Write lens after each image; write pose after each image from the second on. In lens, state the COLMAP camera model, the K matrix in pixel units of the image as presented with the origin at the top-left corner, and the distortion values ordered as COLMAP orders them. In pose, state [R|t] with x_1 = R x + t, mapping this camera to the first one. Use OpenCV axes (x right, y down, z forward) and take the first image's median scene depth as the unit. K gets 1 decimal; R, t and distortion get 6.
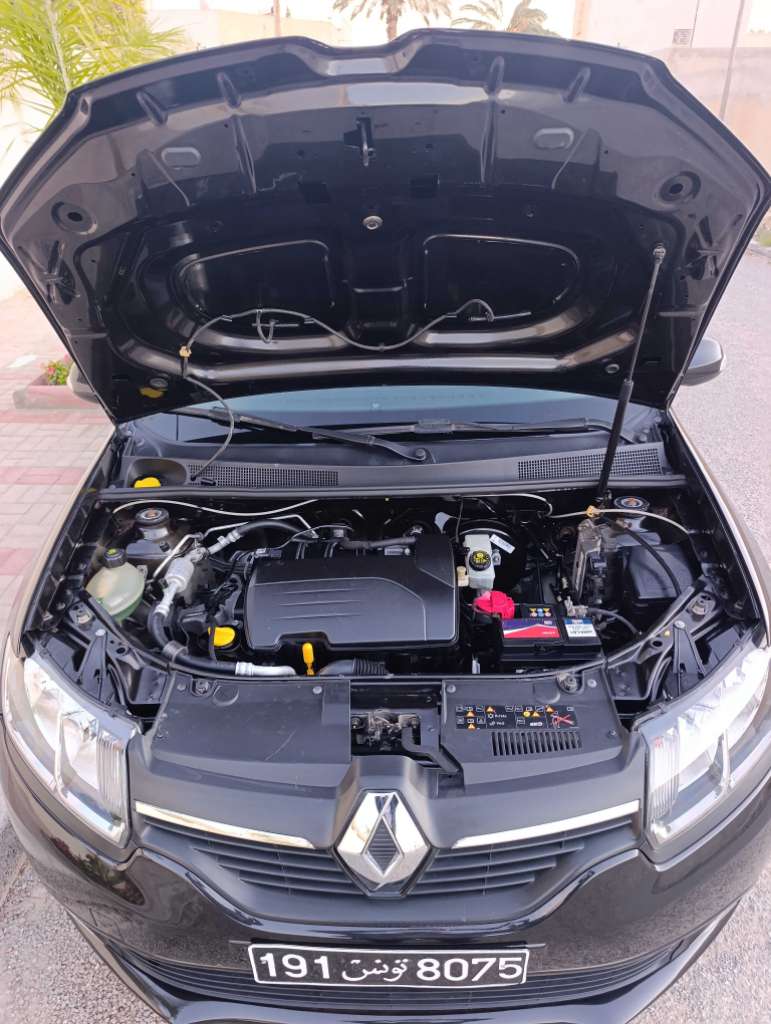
lens RADIAL K [[683.9, 0, 378.6], [0, 683.9, 518.4], [0, 0, 1]] dist [0.001205, -0.011086]
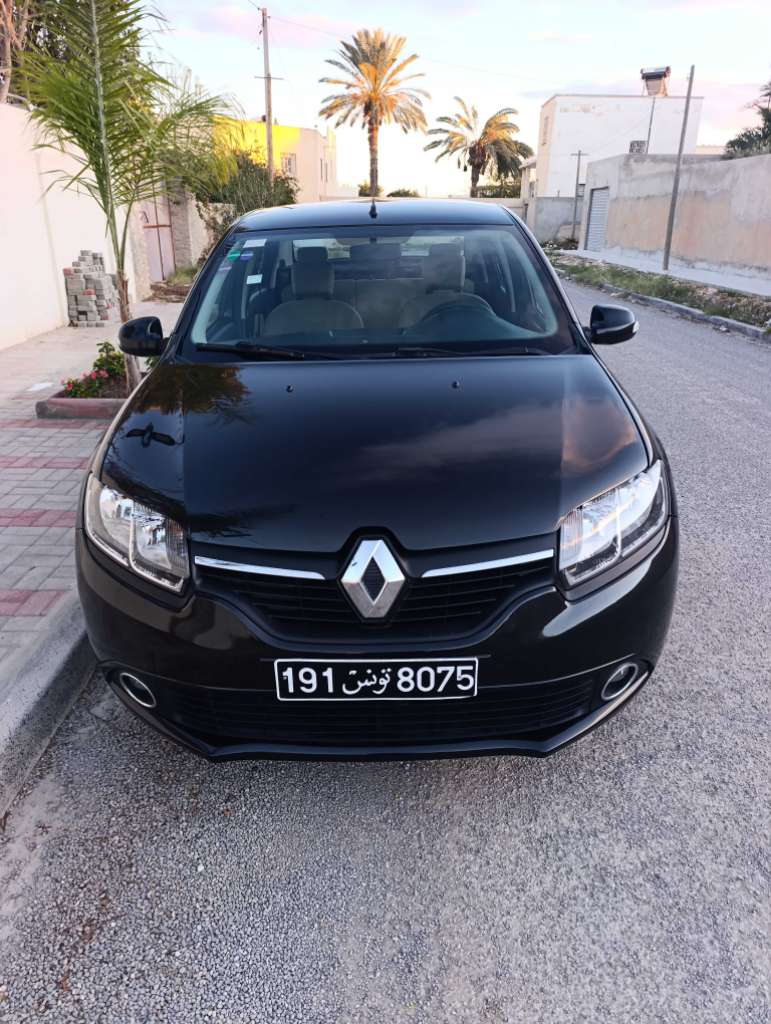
lens RADIAL K [[683.9, 0, 377.4], [0, 683.9, 514.9], [0, 0, 1]] dist [0.001205, -0.011086]
pose [[0.999613, 0.005097, 0.027351, -0.022644], [-0.001798, 0.992854, -0.119319, 0.488168], [-0.027764, 0.119224, 0.992479, -0.394022]]
